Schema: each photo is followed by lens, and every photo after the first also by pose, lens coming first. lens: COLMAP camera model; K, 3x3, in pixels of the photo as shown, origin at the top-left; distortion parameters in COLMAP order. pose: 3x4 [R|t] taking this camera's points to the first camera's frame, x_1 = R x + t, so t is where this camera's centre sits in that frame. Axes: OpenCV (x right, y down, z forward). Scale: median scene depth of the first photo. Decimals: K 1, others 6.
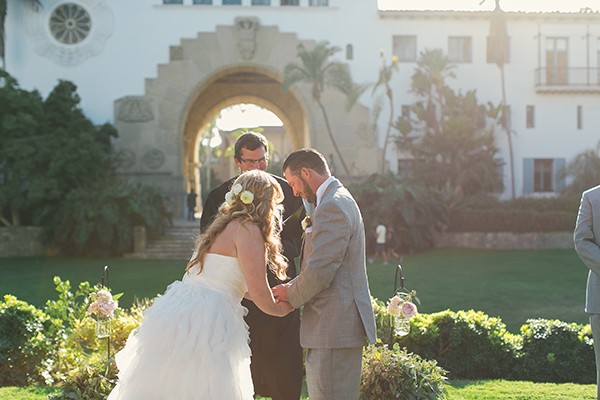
lens RADIAL K [[861.5, 0, 297.7], [0, 861.5, 197.2], [0, 0, 1]] dist [0.020612, 0.029879]
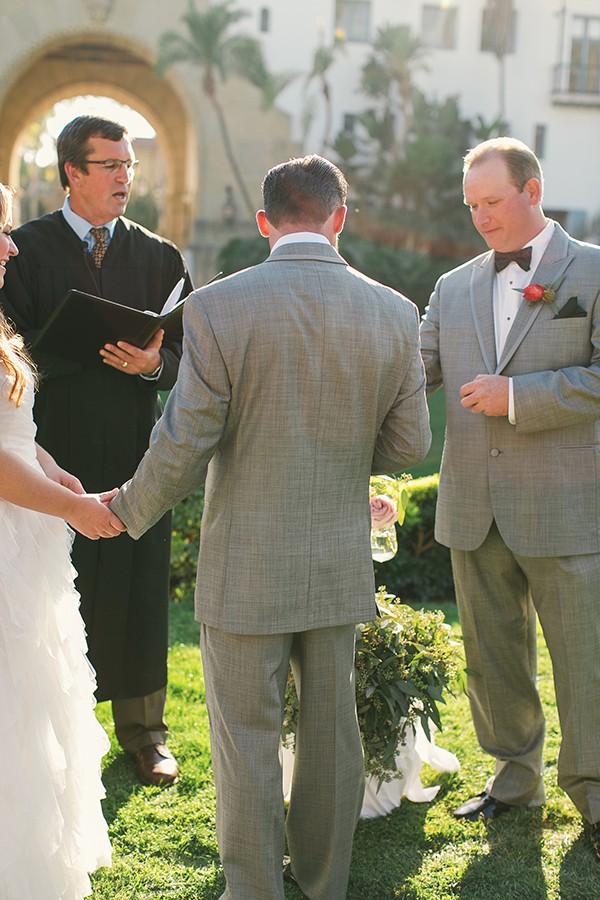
lens RADIAL K [[1297.3, 0, 300.0], [0, 1297.3, 450.0], [0, 0, 1]] dist [0.005369, 0.127353]
pose [[0.994431, 0.029644, 0.101135, -0.000040], [-0.044426, 0.988108, 0.147203, -0.001079], [-0.095568, -0.150876, 0.983922, 0.029284]]
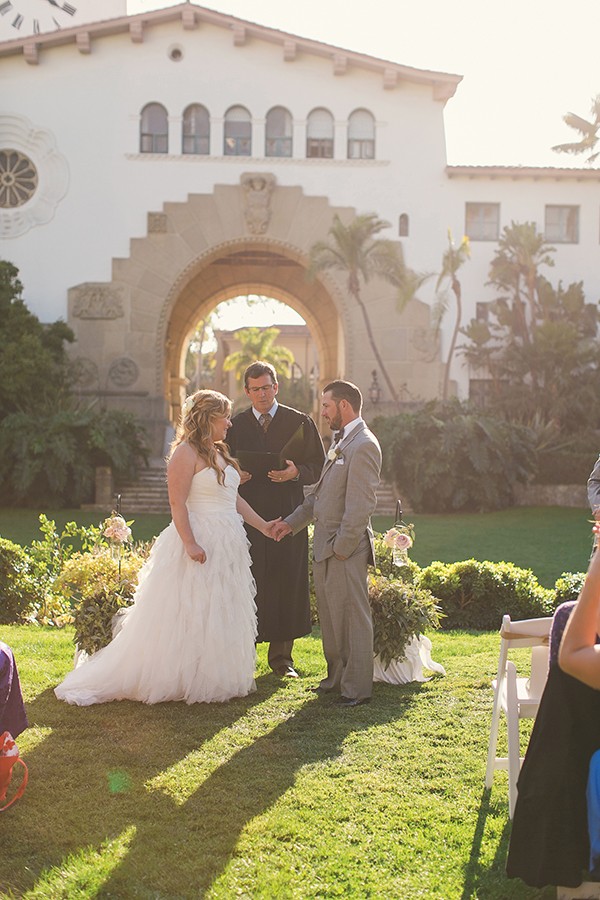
lens RADIAL K [[1292.3, 0, 306.2], [0, 1292.3, 450.6], [0, 0, 1]] dist [0.020612, 0.029879]
pose [[0.999650, 0.019542, -0.017842, 0.003492], [-0.019257, 0.999686, 0.016003, -0.000357], [0.018149, -0.015654, 0.999713, -0.060284]]
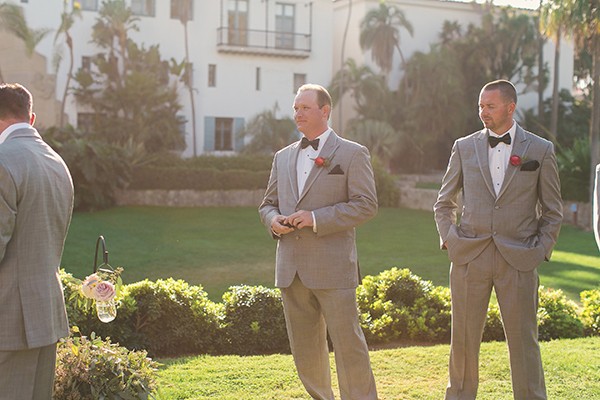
lens RADIAL K [[861.5, 0, 297.7], [0, 861.5, 197.2], [0, 0, 1]] dist [0.020612, 0.029879]
pose [[0.932835, 0.001701, 0.360300, -0.000276], [-0.019755, 0.998726, 0.046430, 0.000094], [-0.359762, -0.050430, 0.931680, 0.018877]]
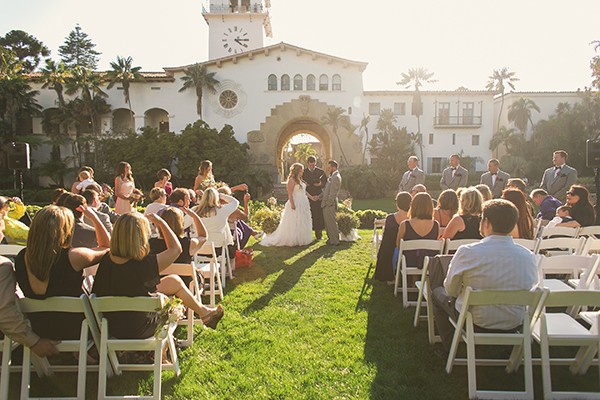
lens RADIAL K [[402.9, 0, 300.0], [0, 402.9, 200.0], [0, 0, 1]] dist [0.038850, -0.000093]
pose [[0.997700, 0.006534, -0.067475, 0.002548], [-0.002335, 0.998065, 0.062131, 0.000375], [0.067750, -0.061831, 0.995785, -0.085852]]
